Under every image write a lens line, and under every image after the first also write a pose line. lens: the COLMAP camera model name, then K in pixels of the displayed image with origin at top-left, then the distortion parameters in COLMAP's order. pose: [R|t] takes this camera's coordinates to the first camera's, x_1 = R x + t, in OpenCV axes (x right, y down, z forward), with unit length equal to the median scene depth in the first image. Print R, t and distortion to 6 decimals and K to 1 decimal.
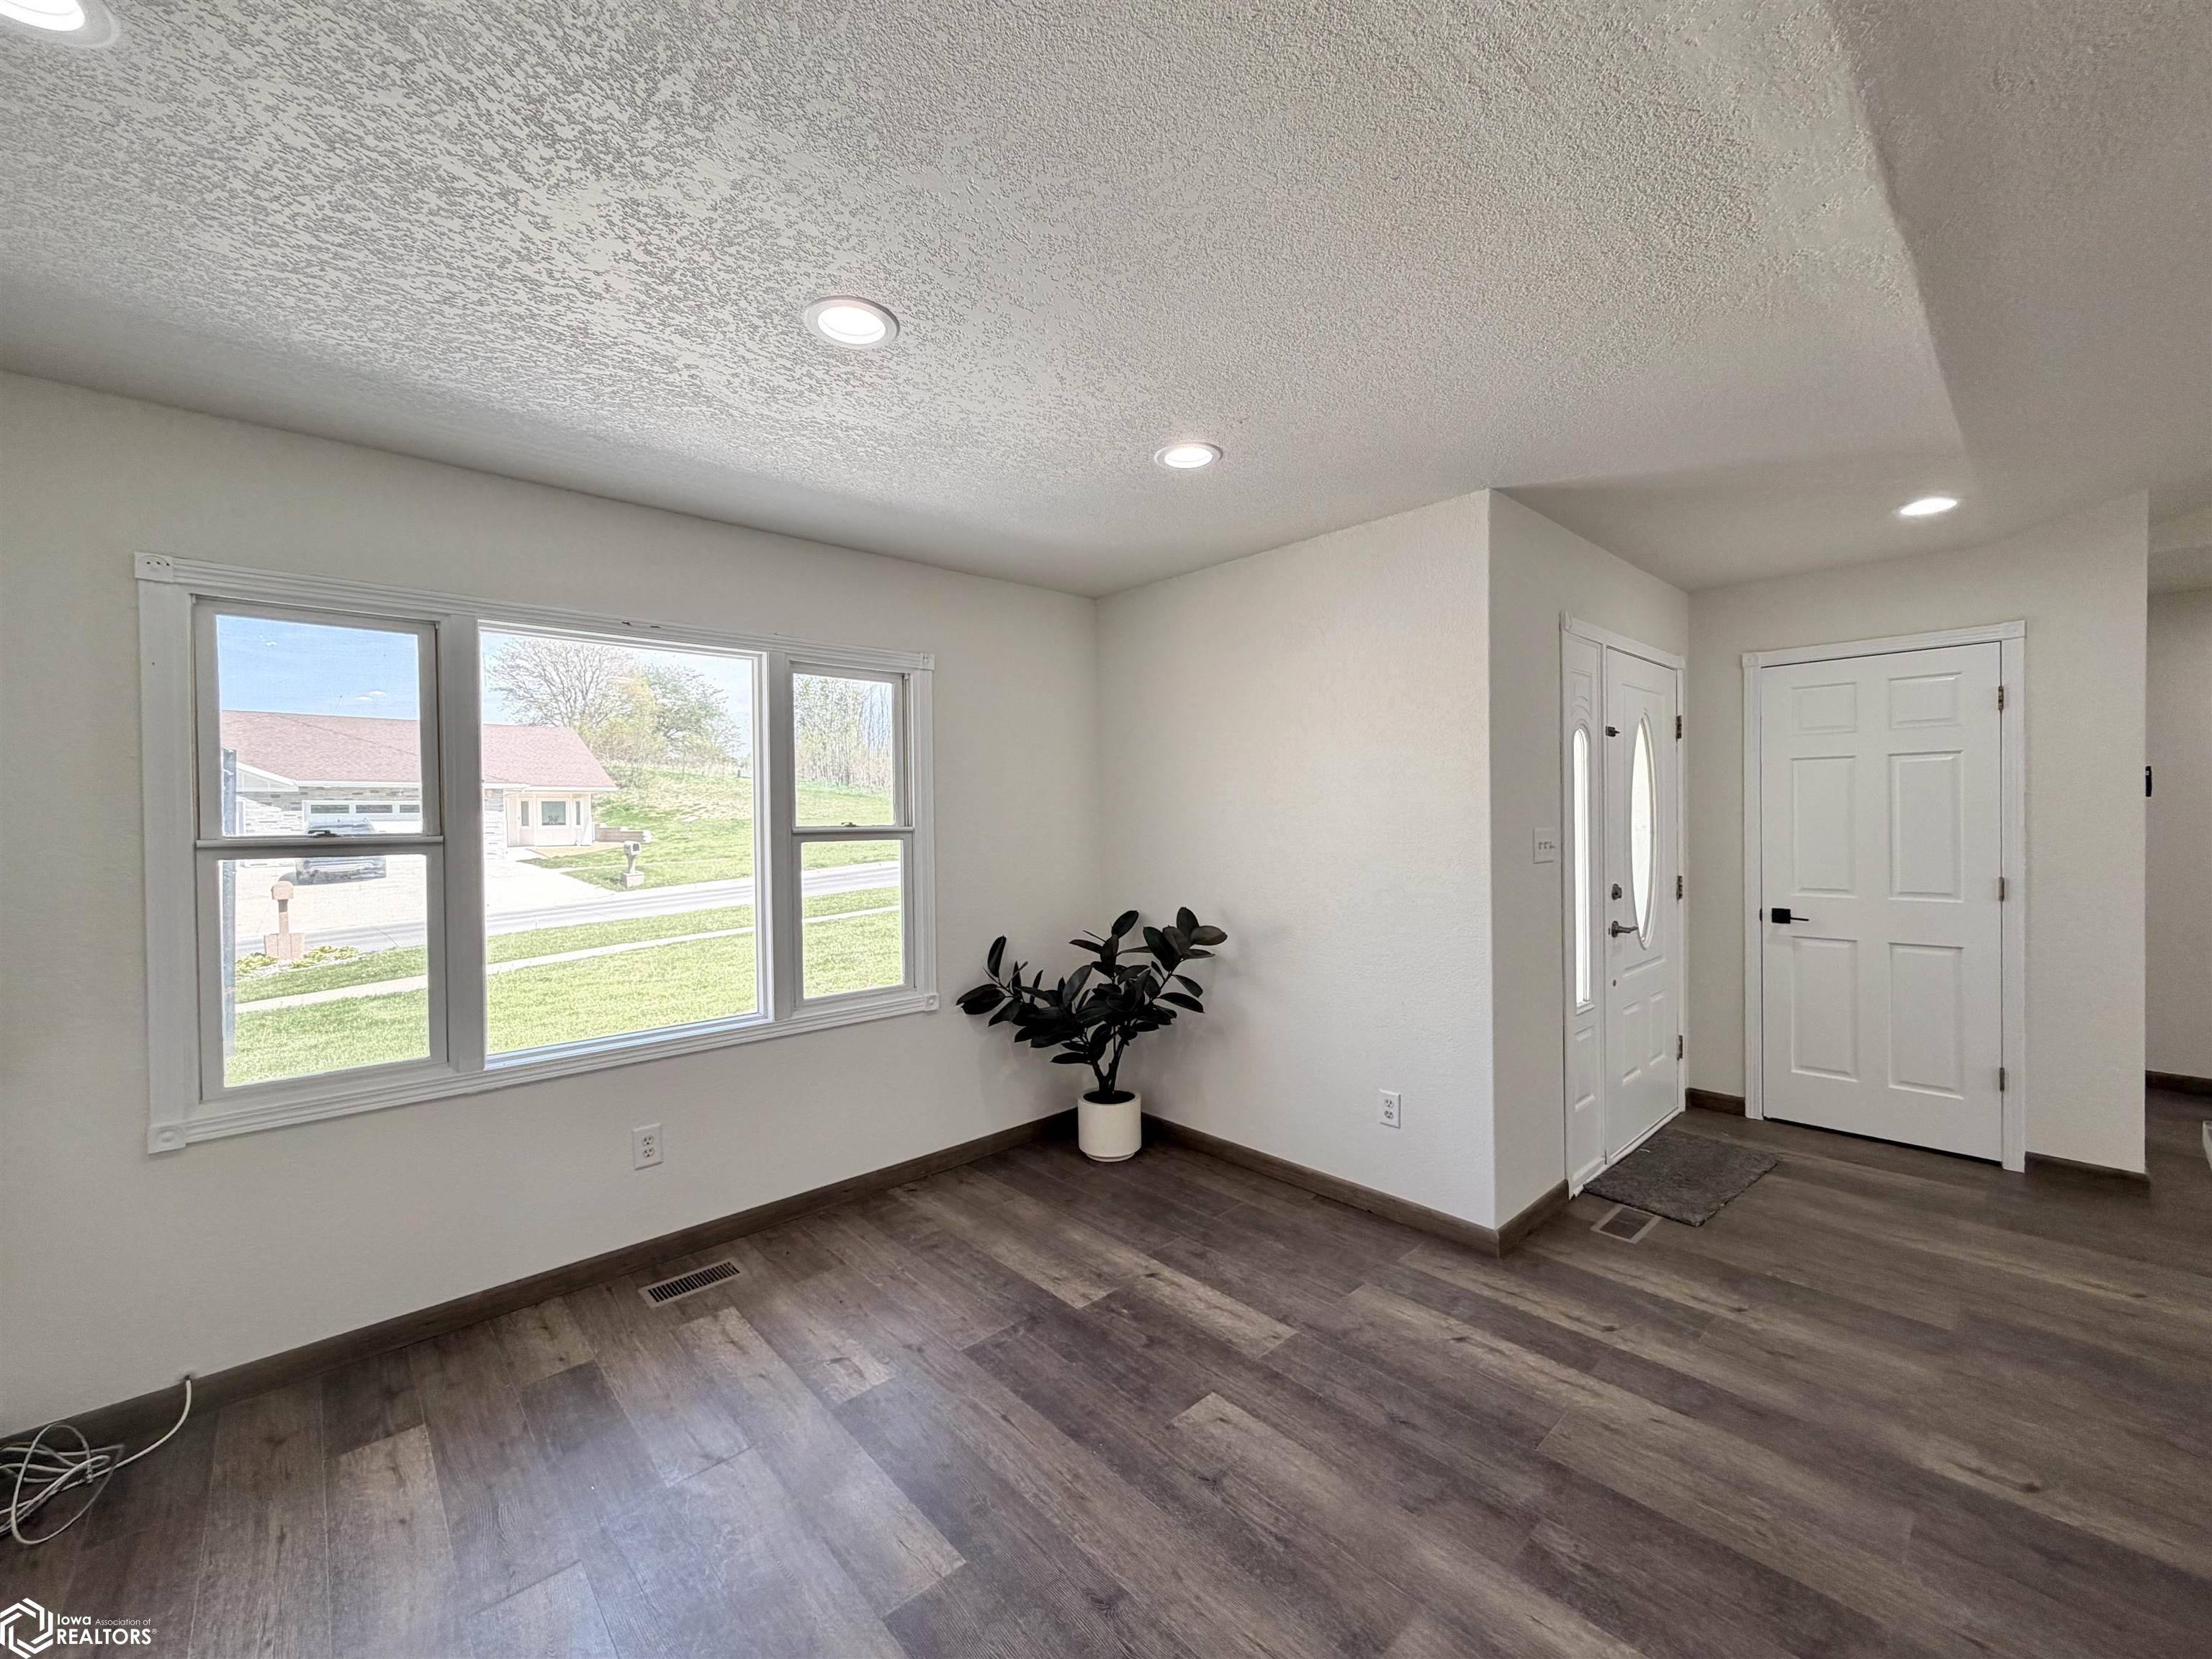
lens RADIAL K [[882.7, 0, 1104.8], [0, 882.7, 830.8], [0, 0, 1]] dist [-0.000226, 0.000440]
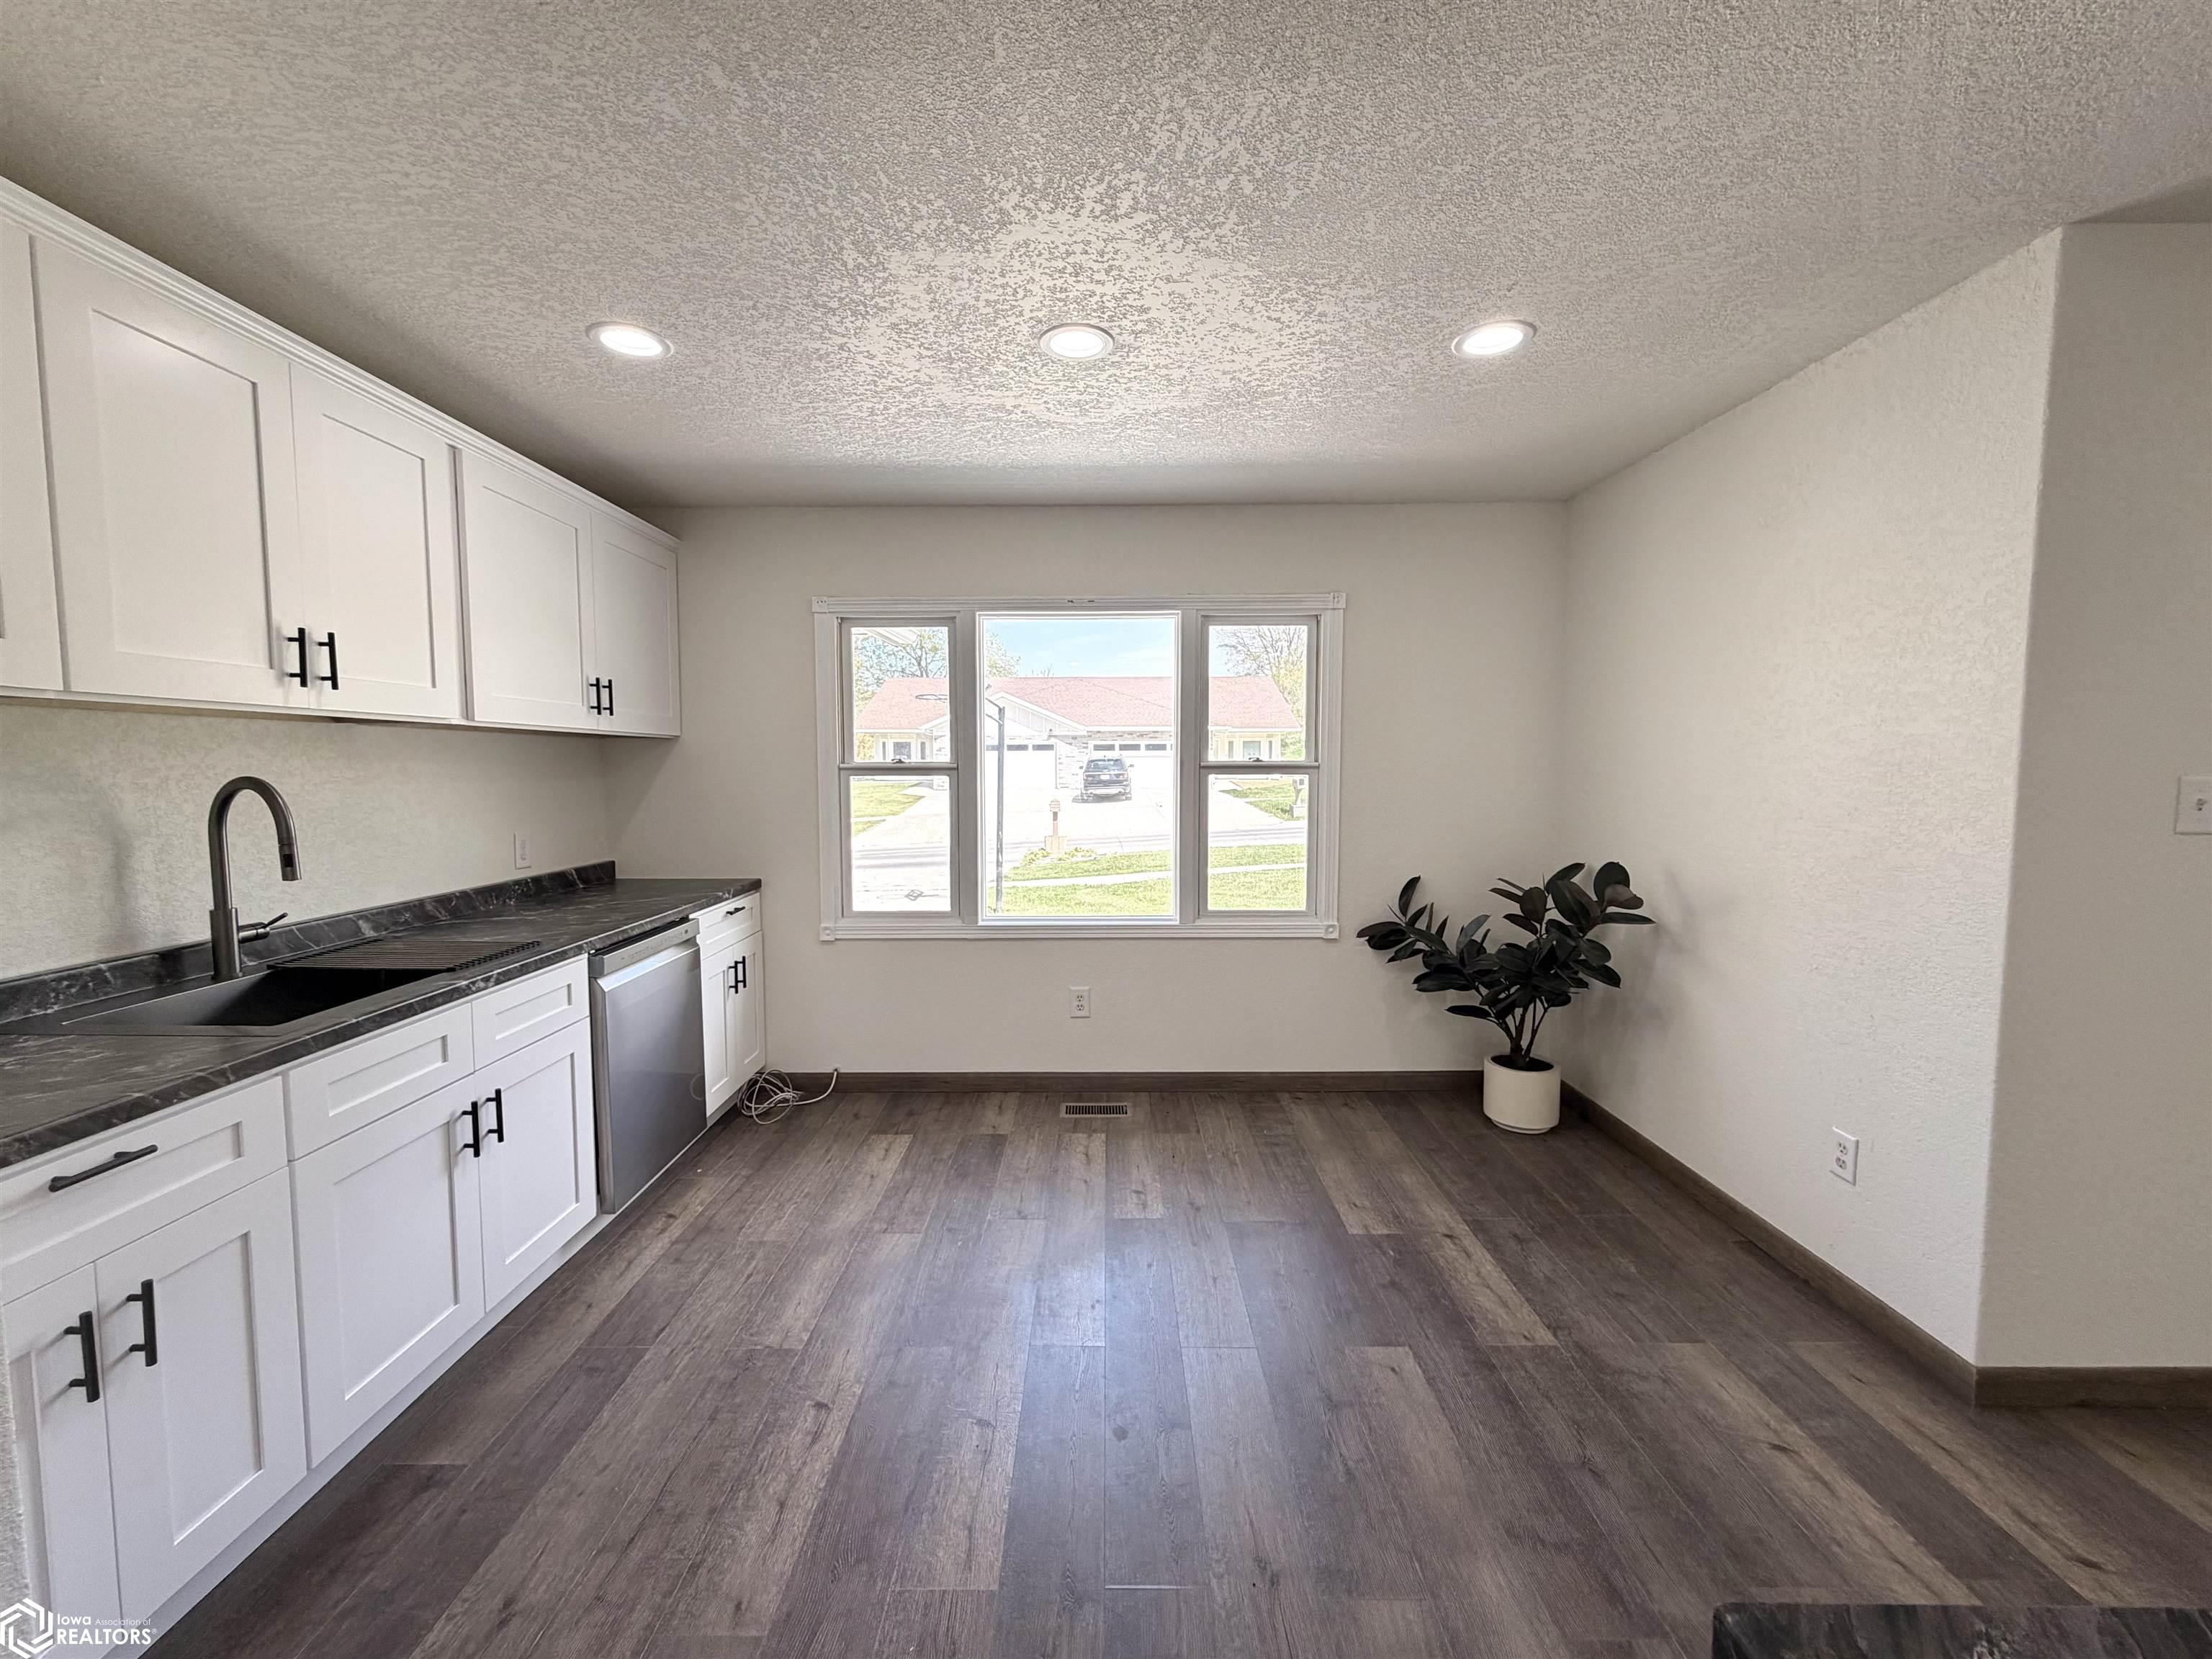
lens RADIAL K [[882.7, 0, 1099.5], [0, 882.7, 831.4], [0, 0, 1]] dist [-0.000226, 0.000440]
pose [[0.736277, 0.063619, -0.673683, 0.396976], [-0.016293, 0.996949, 0.076339, 0.001246], [0.676484, -0.045230, 0.735067, 0.065607]]
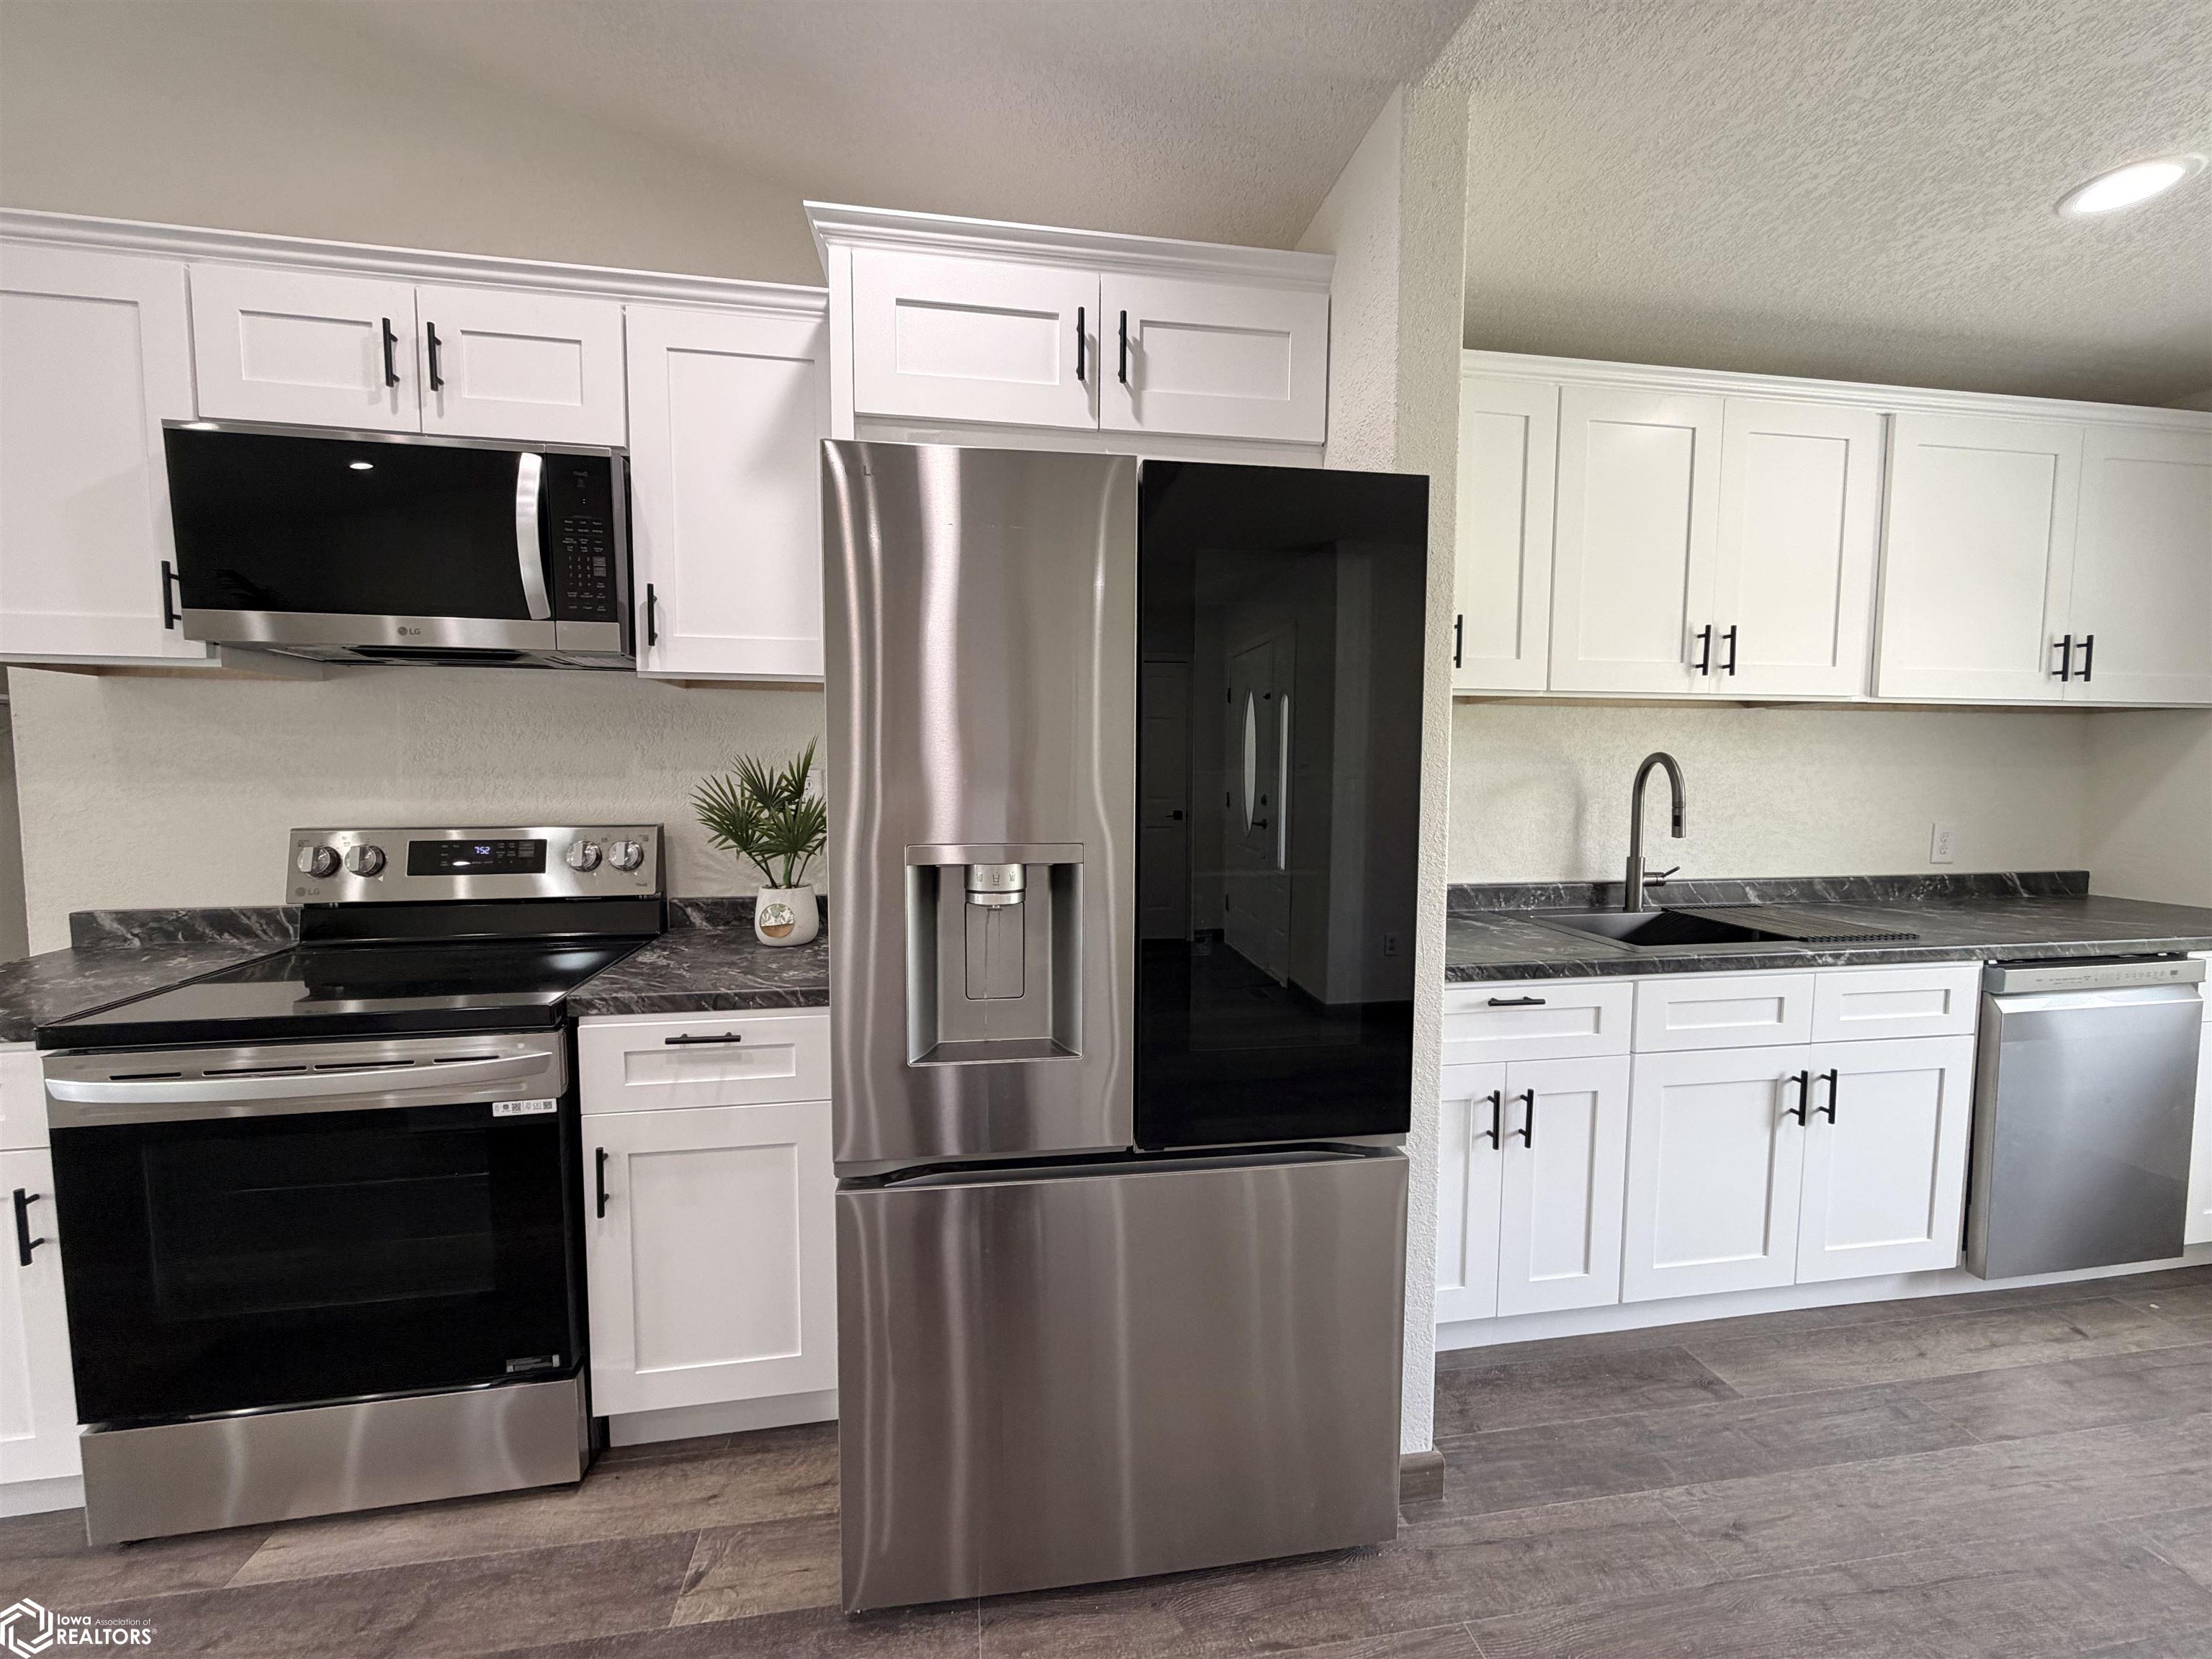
lens RADIAL K [[882.7, 0, 1099.1], [0, 882.7, 827.7], [0, 0, 1]] dist [-0.000226, 0.000440]
pose [[-0.545911, 0.067989, -0.835080, 0.469331], [-0.001580, 0.996617, 0.082174, 0.028834], [0.837841, 0.046179, -0.543957, 0.148000]]
